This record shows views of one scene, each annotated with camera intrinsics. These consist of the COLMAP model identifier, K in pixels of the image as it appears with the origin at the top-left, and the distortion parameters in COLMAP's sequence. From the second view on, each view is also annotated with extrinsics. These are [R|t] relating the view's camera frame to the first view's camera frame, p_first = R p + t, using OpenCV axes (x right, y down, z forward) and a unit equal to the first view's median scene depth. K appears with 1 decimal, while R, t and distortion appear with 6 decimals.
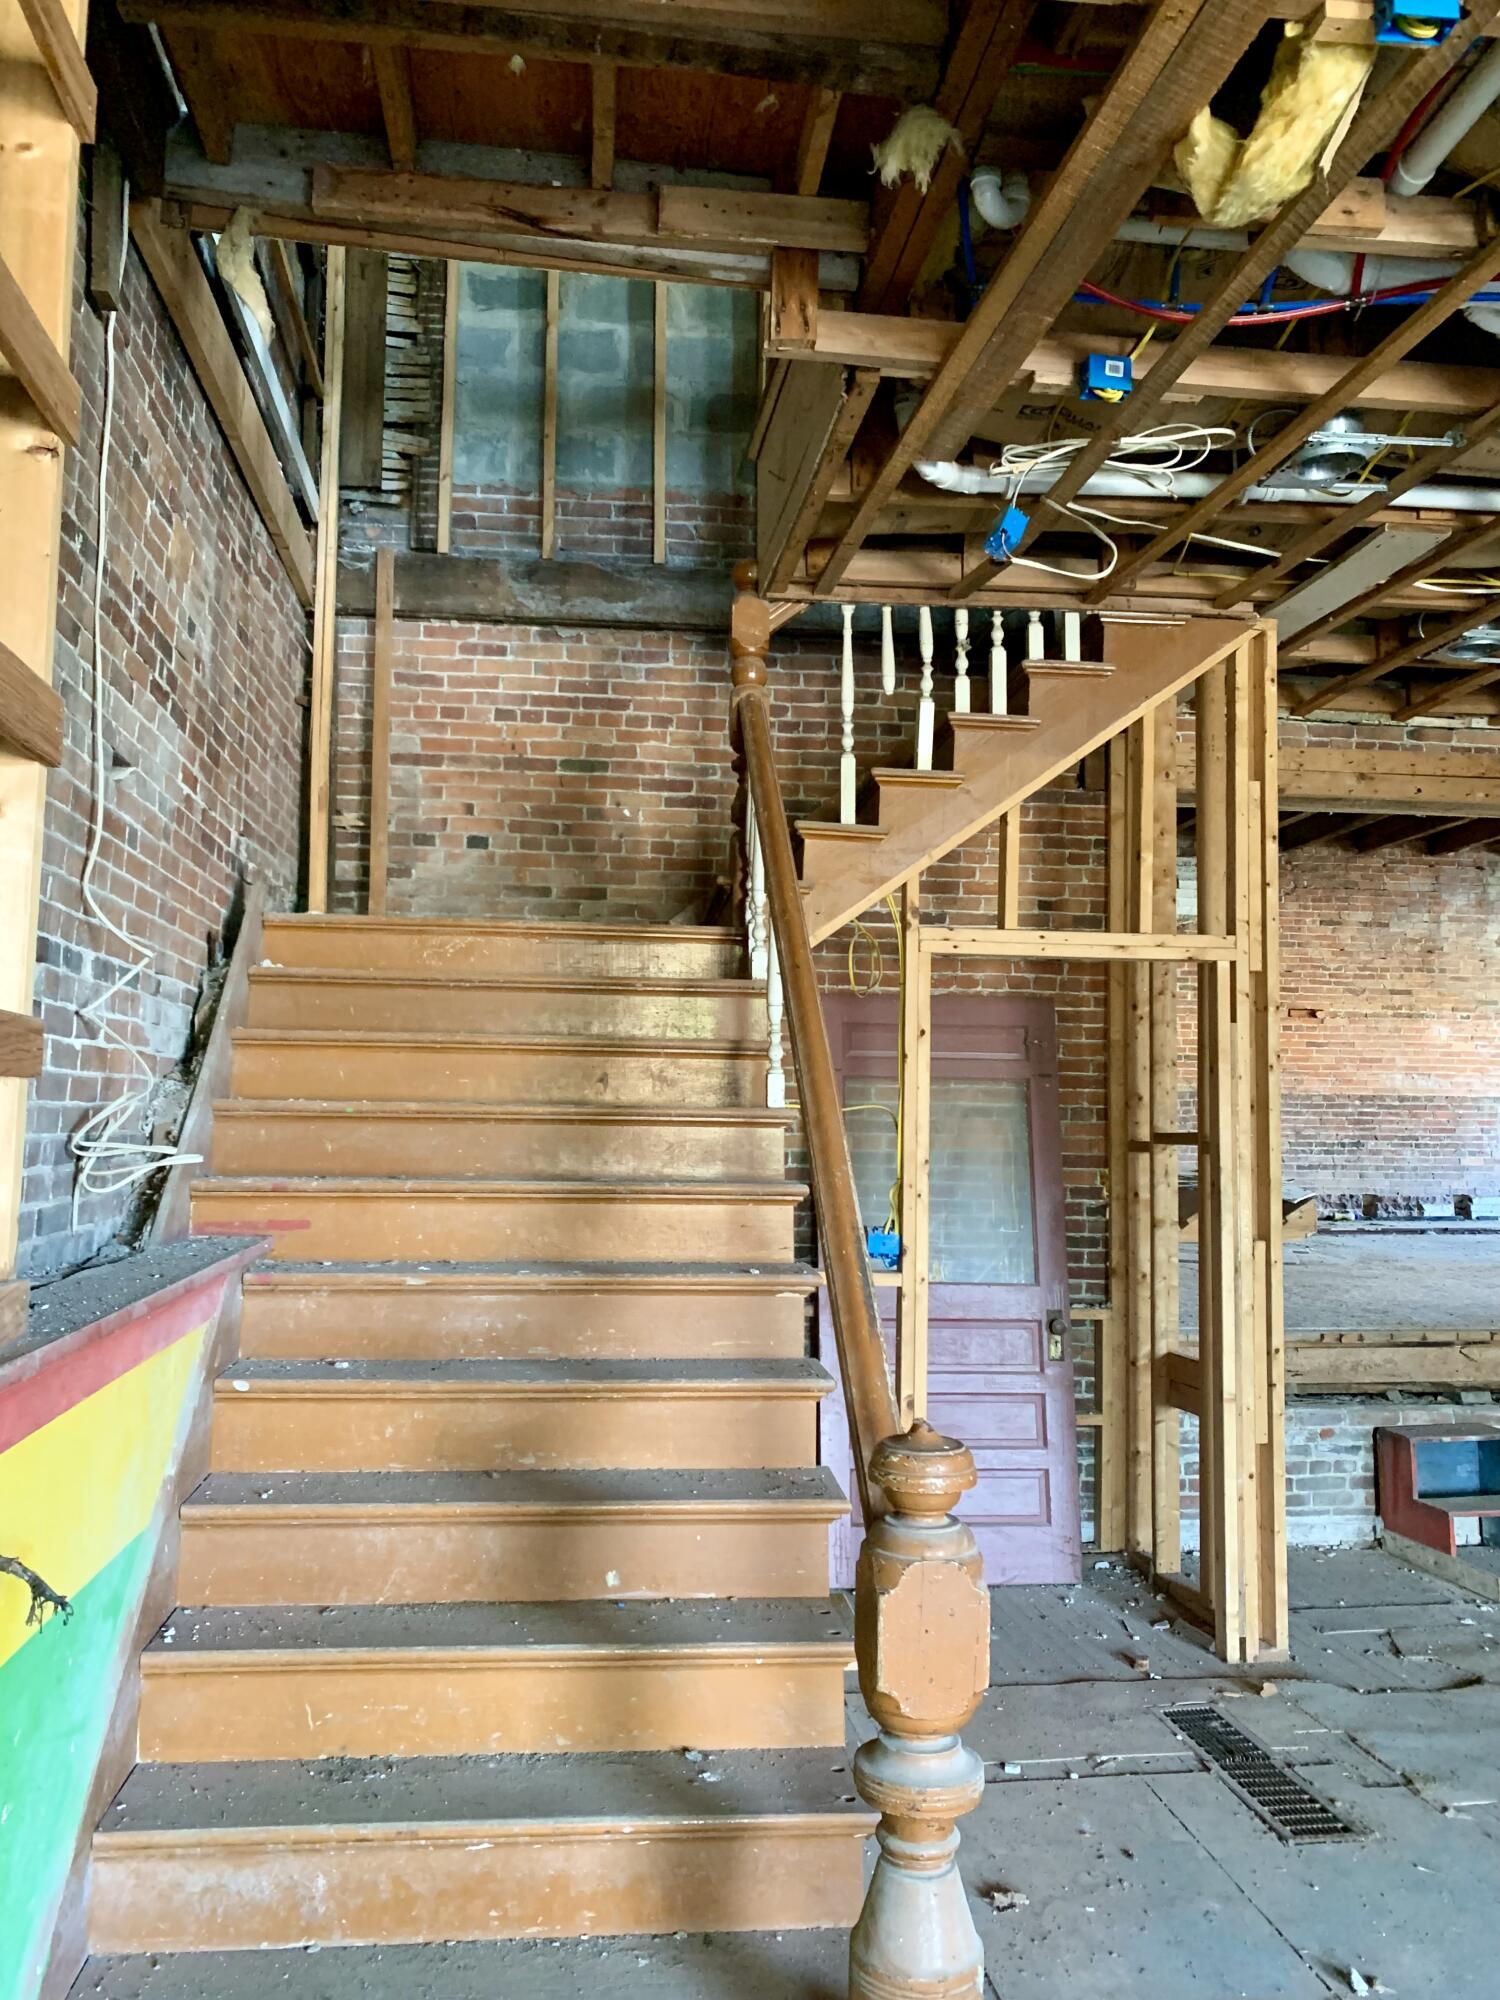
lens RADIAL K [[1536.9, 0, 750.0], [0, 1536.9, 1000.0], [0, 0, 1]] dist [0.048989, -0.073955]
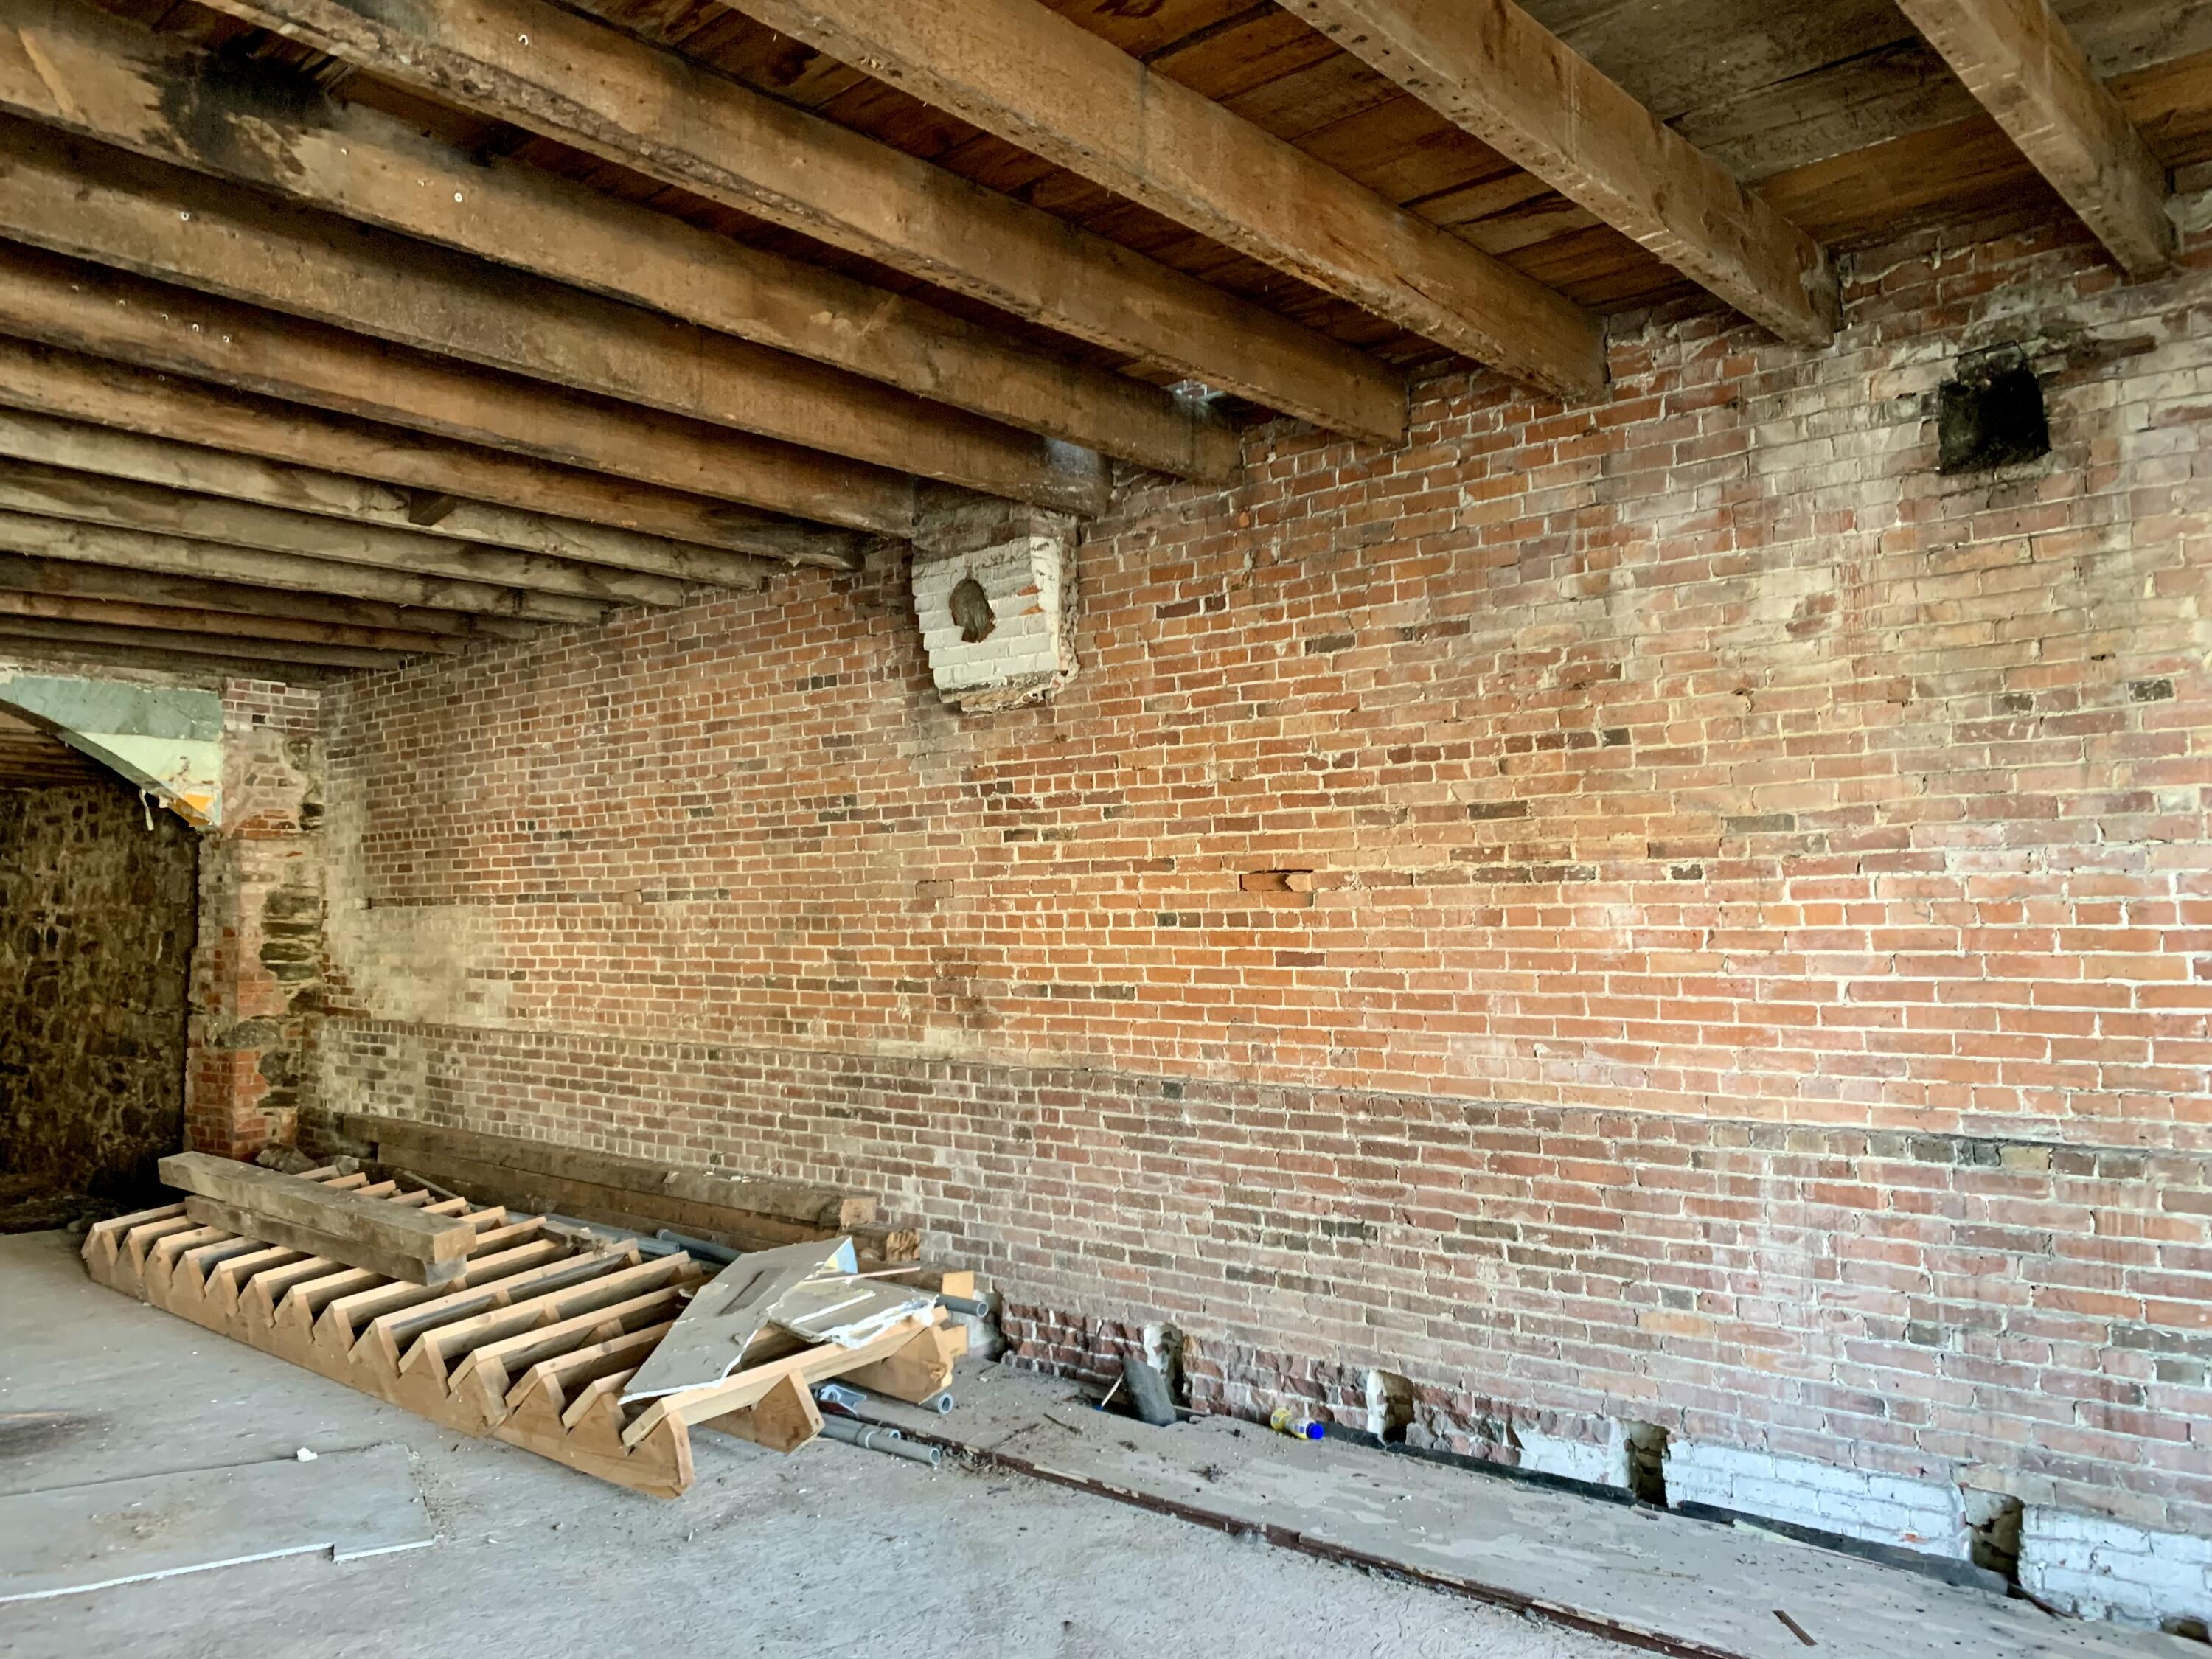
lens RADIAL K [[1699.9, 0, 1087.6], [0, 1699.9, 819.7], [0, 0, 1]] dist [0.048989, -0.073955]
pose [[0.654916, -0.063437, -0.753034, 0.667706], [0.069342, 0.997311, -0.023708, -0.000070], [0.752514, -0.036690, 0.657554, 0.687012]]
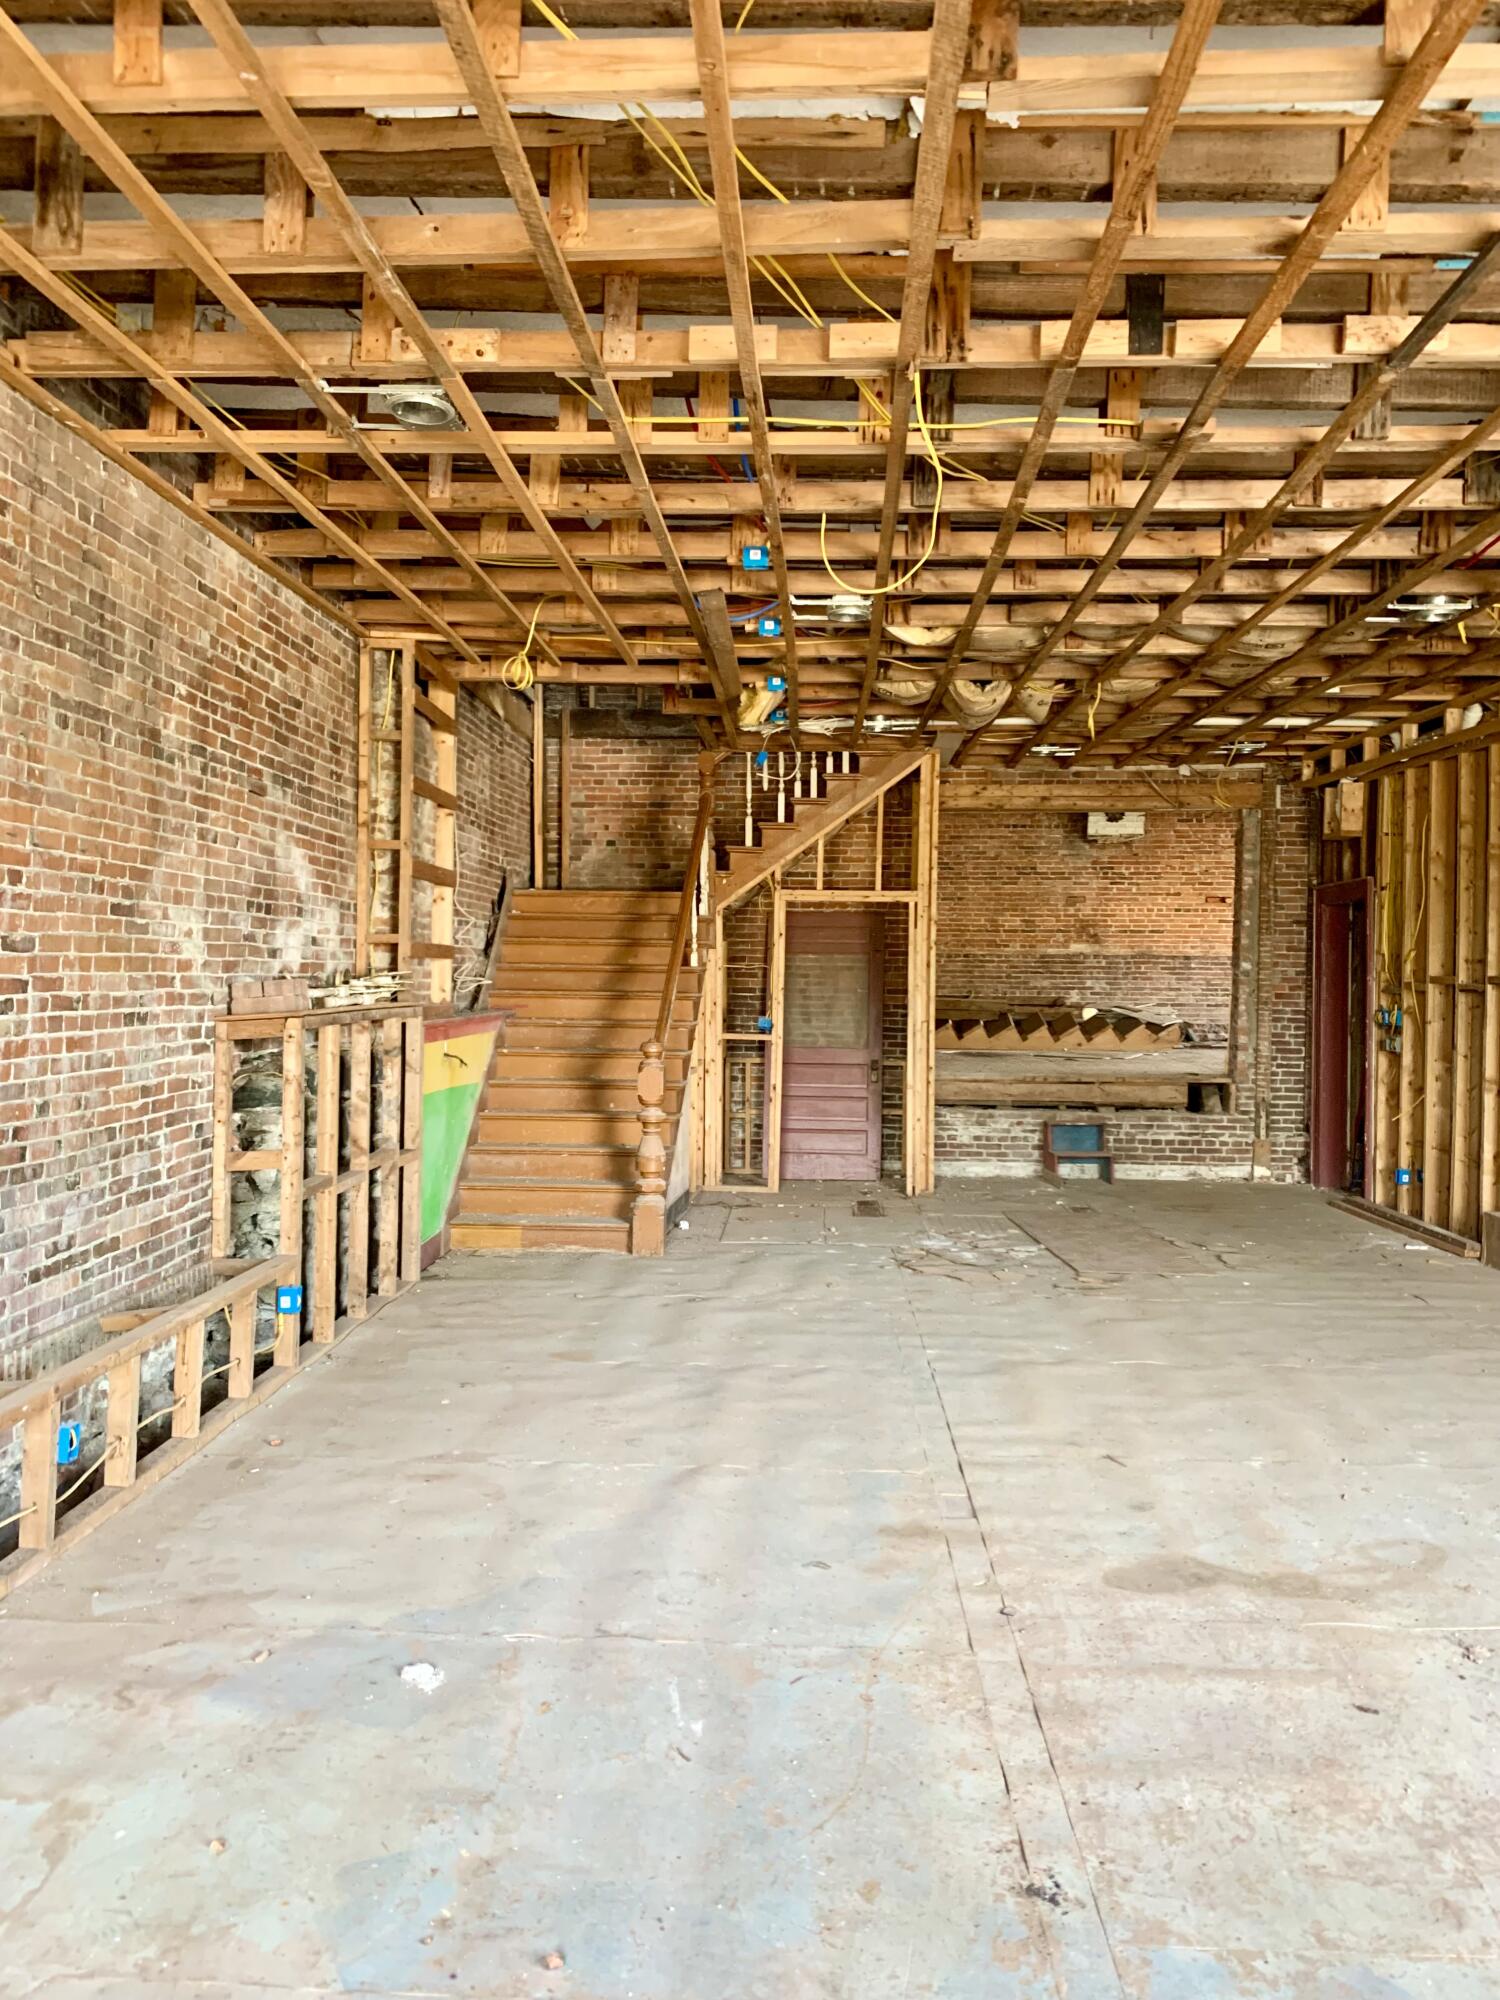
lens RADIAL K [[1536.9, 0, 750.0], [0, 1536.9, 1000.0], [0, 0, 1]] dist [0.048989, -0.073955]
pose [[0.984403, 0.000757, -0.175927, 0.185292], [0.015218, 0.995876, 0.089438, -0.034886], [0.175269, -0.090720, 0.980332, -0.514553]]
